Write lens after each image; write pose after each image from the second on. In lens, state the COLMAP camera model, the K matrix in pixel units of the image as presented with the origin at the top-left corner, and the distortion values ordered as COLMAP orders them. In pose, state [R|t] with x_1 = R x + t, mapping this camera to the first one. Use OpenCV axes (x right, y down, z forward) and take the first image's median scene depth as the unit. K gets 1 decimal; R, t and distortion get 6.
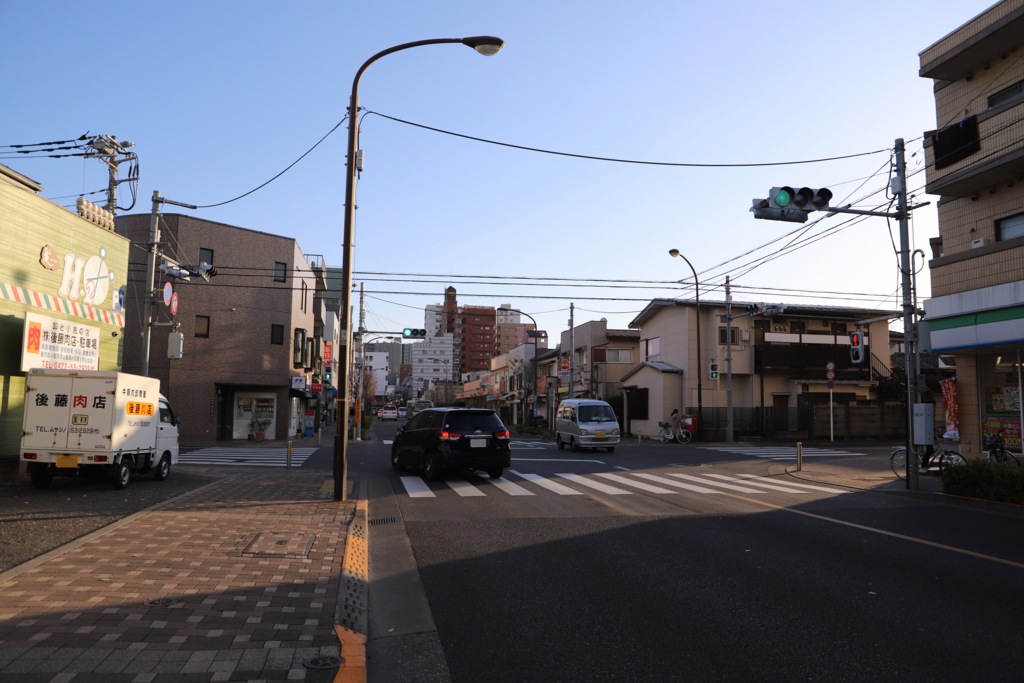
lens RADIAL K [[727.3, 0, 513.0], [0, 727.3, 343.0], [0, 0, 1]] dist [-0.010475, -0.000913]
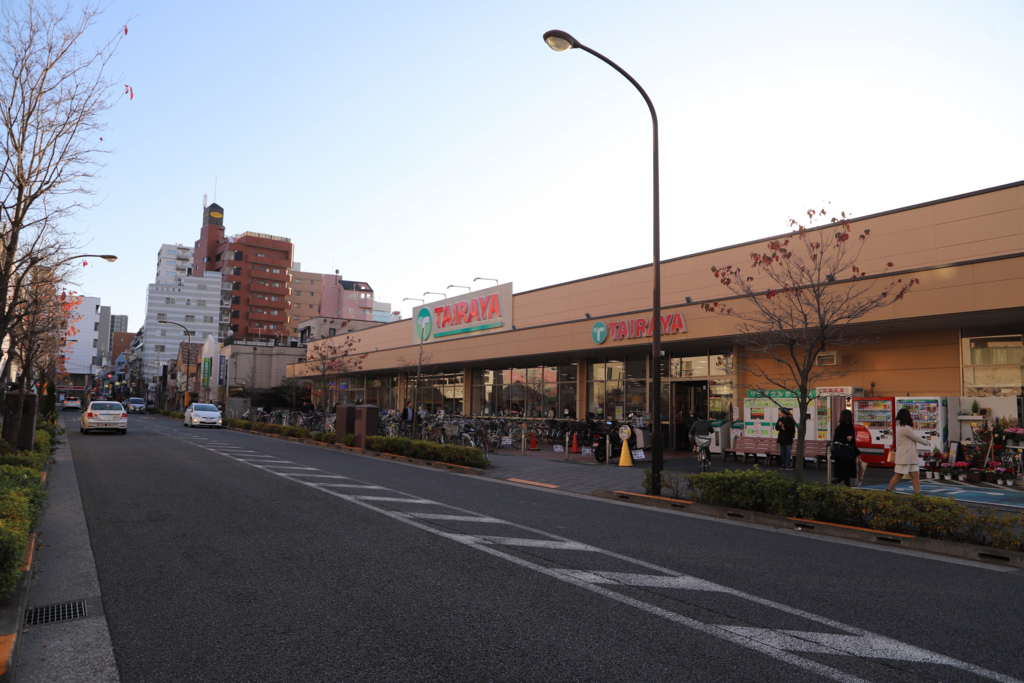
lens RADIAL K [[727.3, 0, 511.2], [0, 727.3, 337.1], [0, 0, 1]] dist [-0.010475, -0.000913]
pose [[0.936674, 0.035066, 0.348442, -0.062373], [-0.036971, 0.999316, -0.001184, 0.029958], [-0.348246, -0.011773, 0.937329, 0.335394]]
